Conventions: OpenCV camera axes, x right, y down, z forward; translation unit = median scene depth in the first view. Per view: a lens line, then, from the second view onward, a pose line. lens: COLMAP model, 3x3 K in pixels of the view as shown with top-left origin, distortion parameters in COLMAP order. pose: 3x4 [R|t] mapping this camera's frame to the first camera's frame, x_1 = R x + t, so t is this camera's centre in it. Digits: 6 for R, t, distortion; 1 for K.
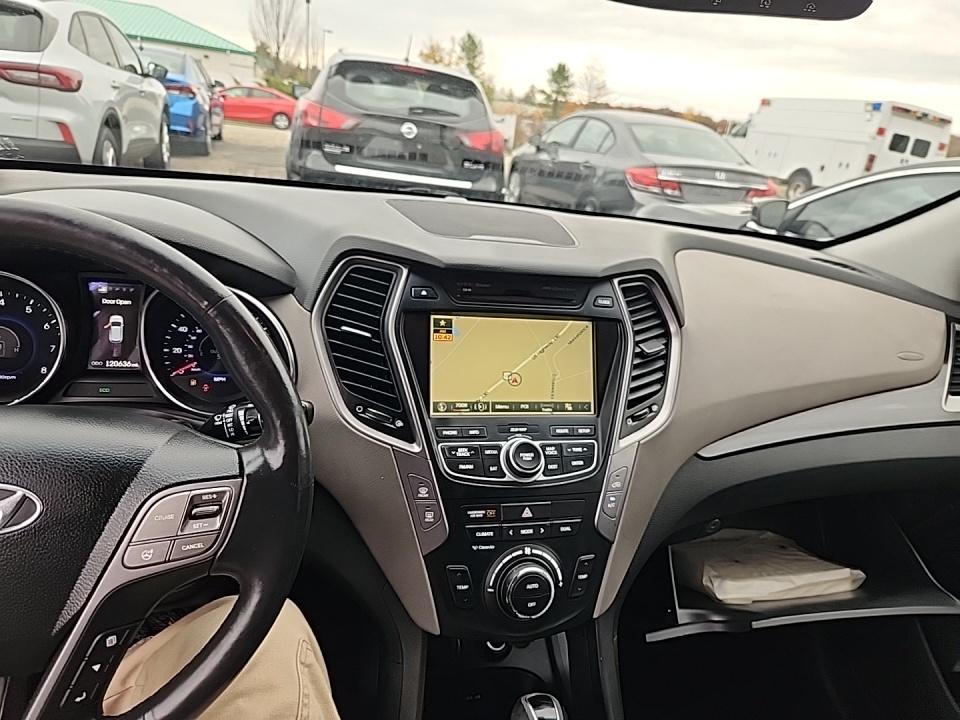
lens RADIAL K [[648.9, 0, 482.6], [0, 648.9, 361.7], [0, 0, 1]] dist [0.044511, -0.003245]
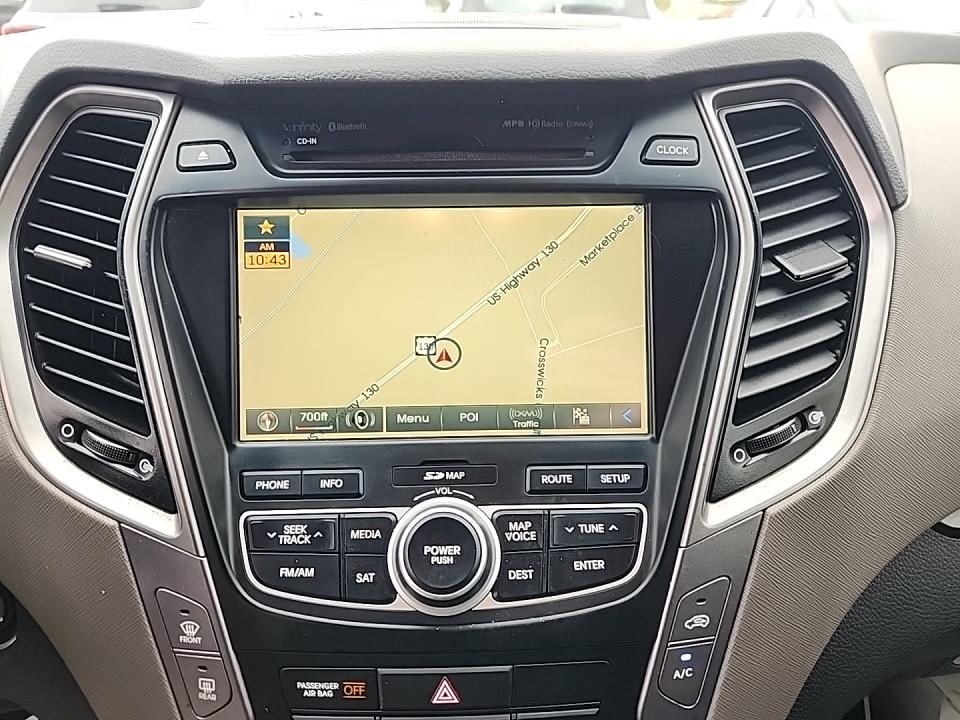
lens RADIAL K [[650.0, 0, 483.1], [0, 650.0, 355.4], [0, 0, 1]] dist [0.021364, -0.009596]
pose [[0.961917, -0.012303, -0.273063, 0.192379], [0.034772, 0.996378, 0.077598, -0.003488], [0.271119, -0.084138, 0.958861, 0.611154]]
